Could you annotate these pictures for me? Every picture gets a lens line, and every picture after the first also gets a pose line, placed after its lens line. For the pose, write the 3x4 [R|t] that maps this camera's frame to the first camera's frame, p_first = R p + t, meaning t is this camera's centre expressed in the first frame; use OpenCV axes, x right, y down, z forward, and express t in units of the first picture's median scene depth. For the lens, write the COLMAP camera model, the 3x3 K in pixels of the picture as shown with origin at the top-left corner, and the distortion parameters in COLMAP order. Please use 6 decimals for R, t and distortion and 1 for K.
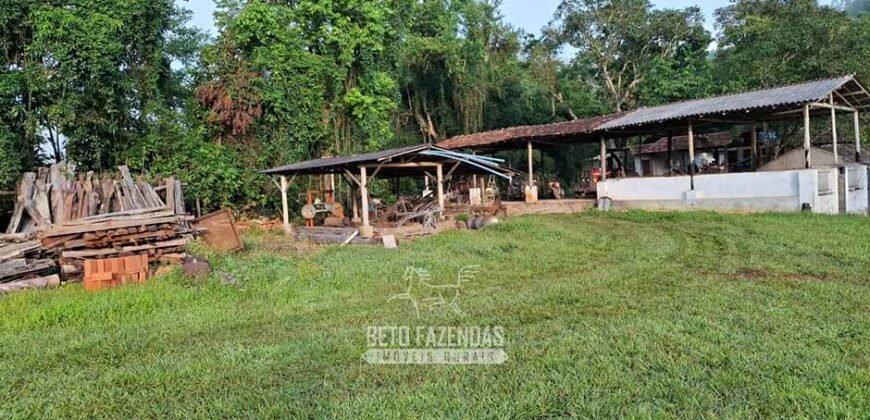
lens RADIAL K [[574.9, 0, 437.8], [0, 574.9, 223.6], [0, 0, 1]] dist [0.008364, -0.024216]
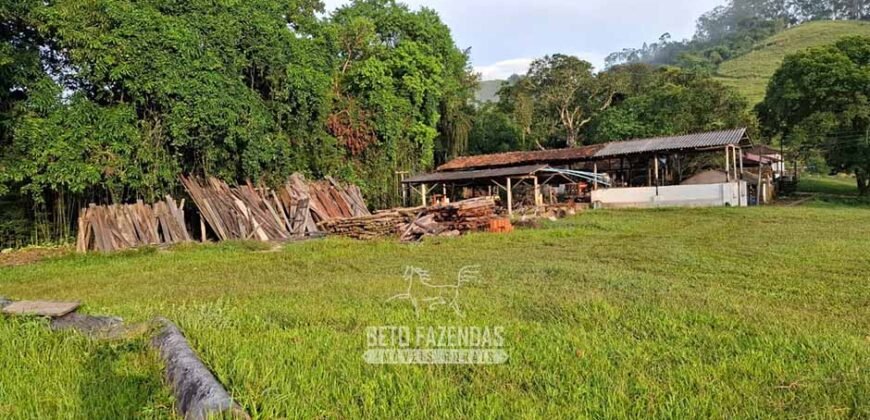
lens RADIAL K [[574.9, 0, 437.8], [0, 574.9, 223.6], [0, 0, 1]] dist [0.008364, -0.024216]
pose [[0.962629, -0.013204, 0.270501, -0.535701], [0.021388, 0.999398, -0.027332, 0.046275], [-0.269977, 0.032096, 0.962332, -0.339578]]
